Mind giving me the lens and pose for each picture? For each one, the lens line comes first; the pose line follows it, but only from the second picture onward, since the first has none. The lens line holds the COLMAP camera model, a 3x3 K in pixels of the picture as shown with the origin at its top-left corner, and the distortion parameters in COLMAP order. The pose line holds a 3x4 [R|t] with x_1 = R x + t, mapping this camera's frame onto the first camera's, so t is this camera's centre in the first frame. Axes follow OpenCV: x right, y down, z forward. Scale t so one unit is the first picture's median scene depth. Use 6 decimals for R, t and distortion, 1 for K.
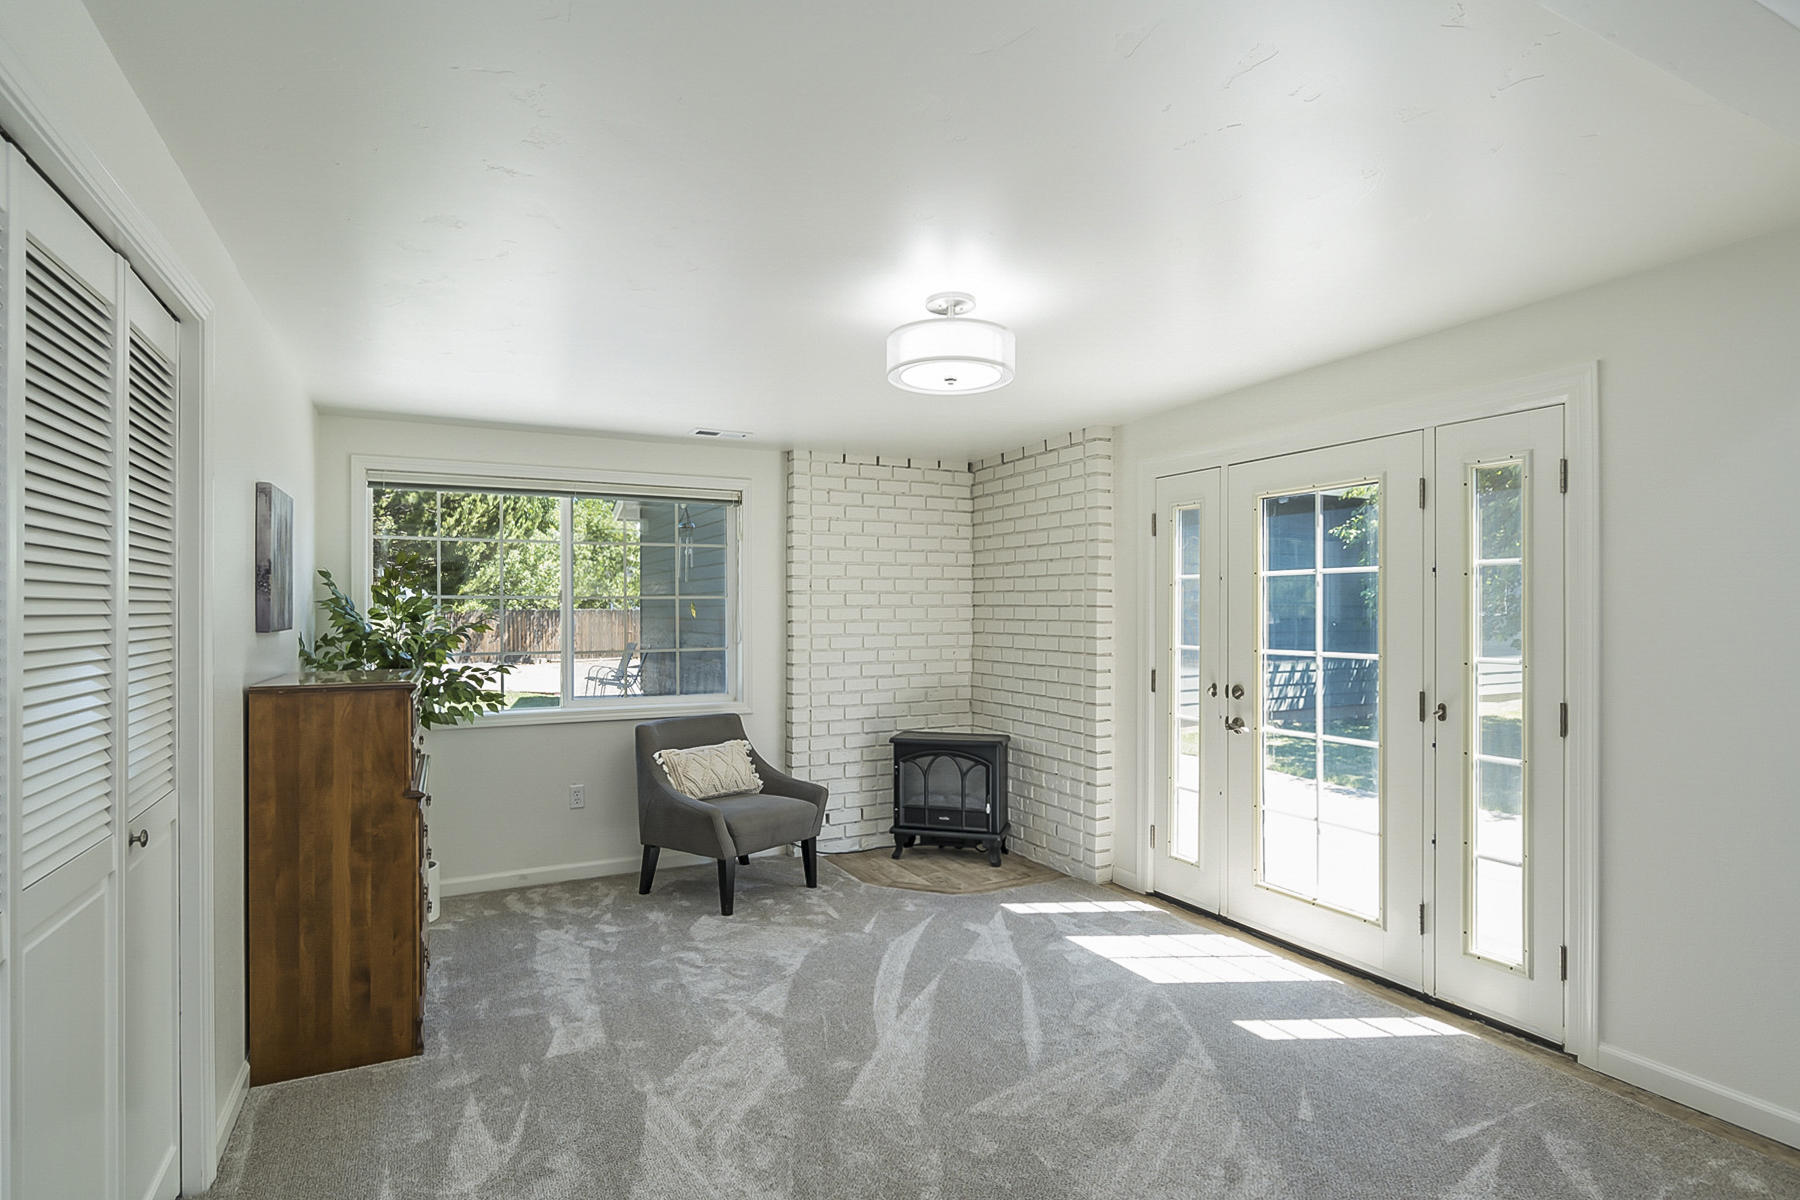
lens RADIAL K [[907.0, 0, 900.0], [0, 907.0, 600.0], [0, 0, 1]] dist [-0.003630, 0.000199]
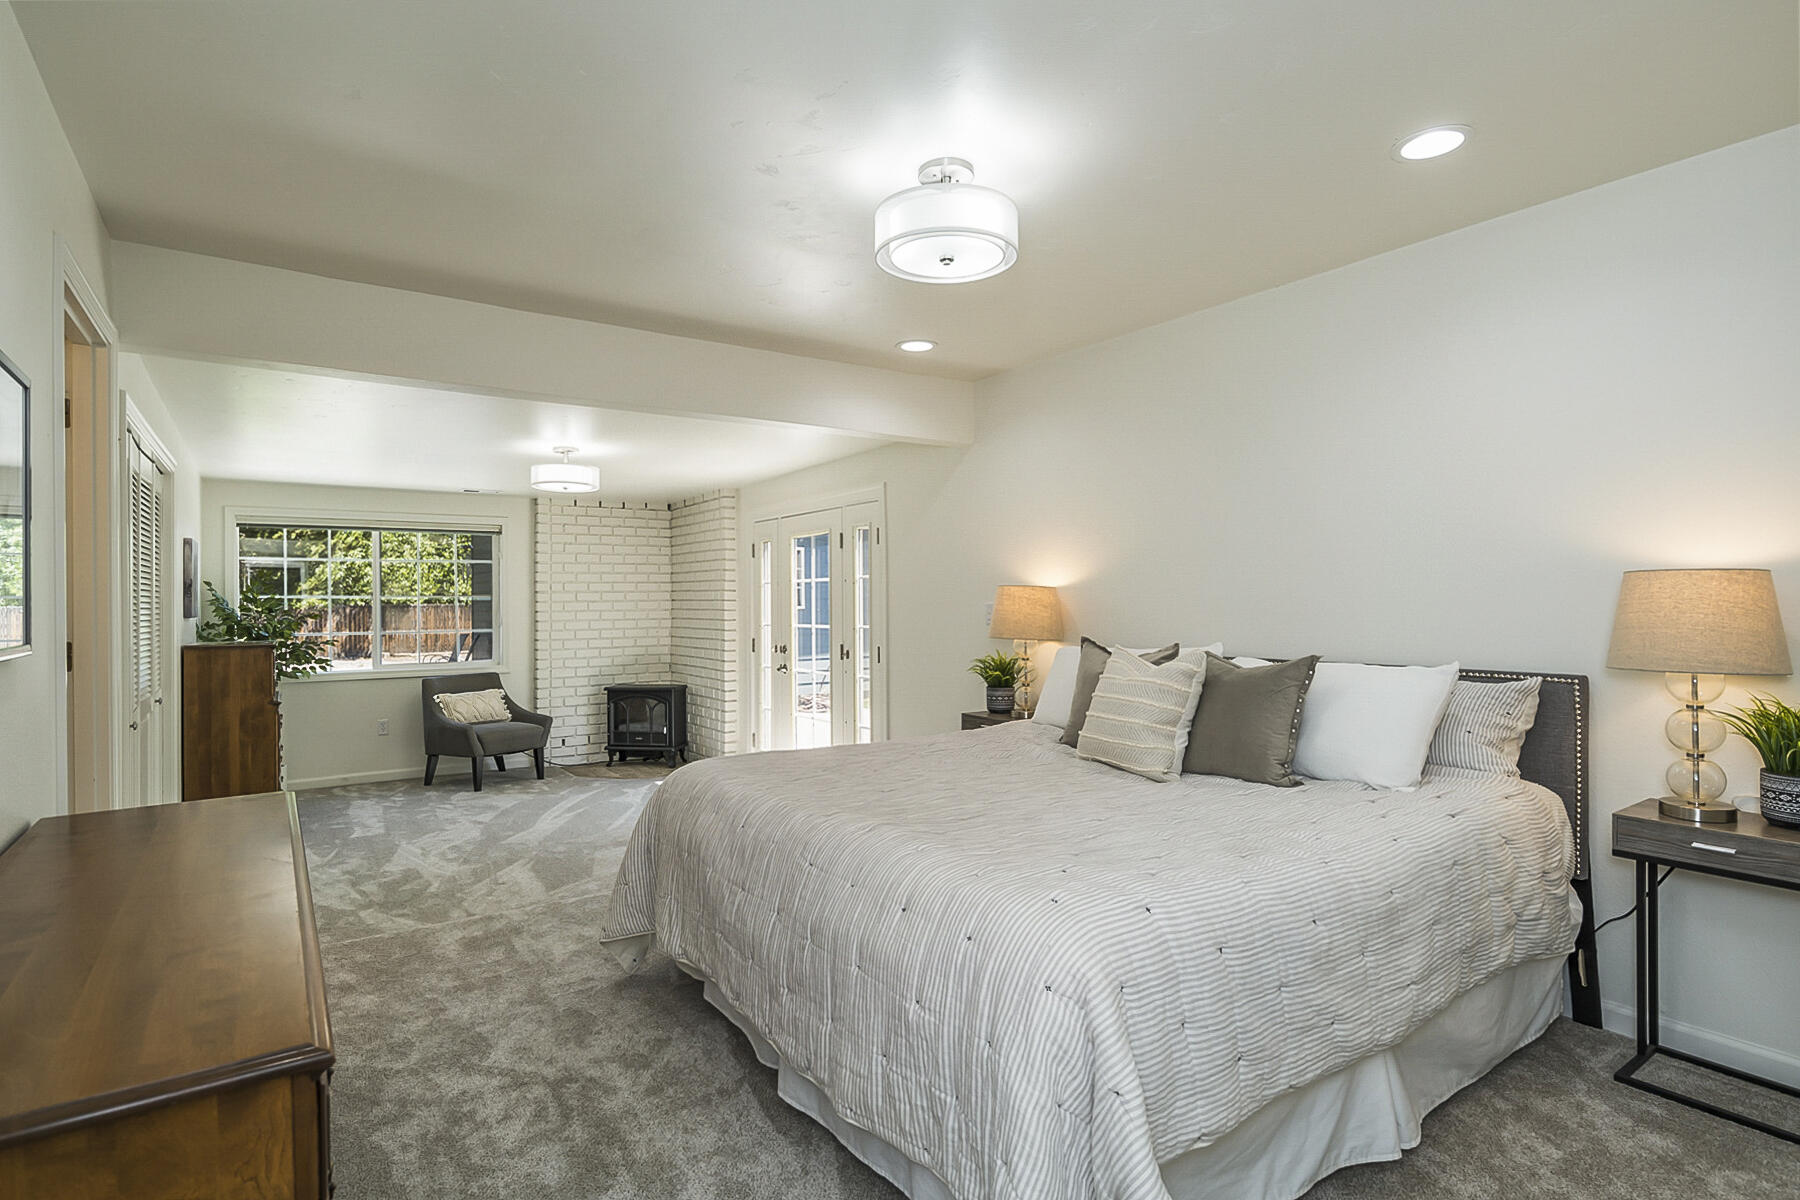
lens RADIAL K [[956.7, 0, 919.8], [0, 956.7, 589.9], [0, 0, 1]] dist [0.008209, 0.000375]
pose [[0.992415, -0.005295, 0.122820, 0.352528], [0.005564, 0.999983, -0.001847, -0.006662], [-0.122808, 0.002517, 0.992427, -0.735234]]
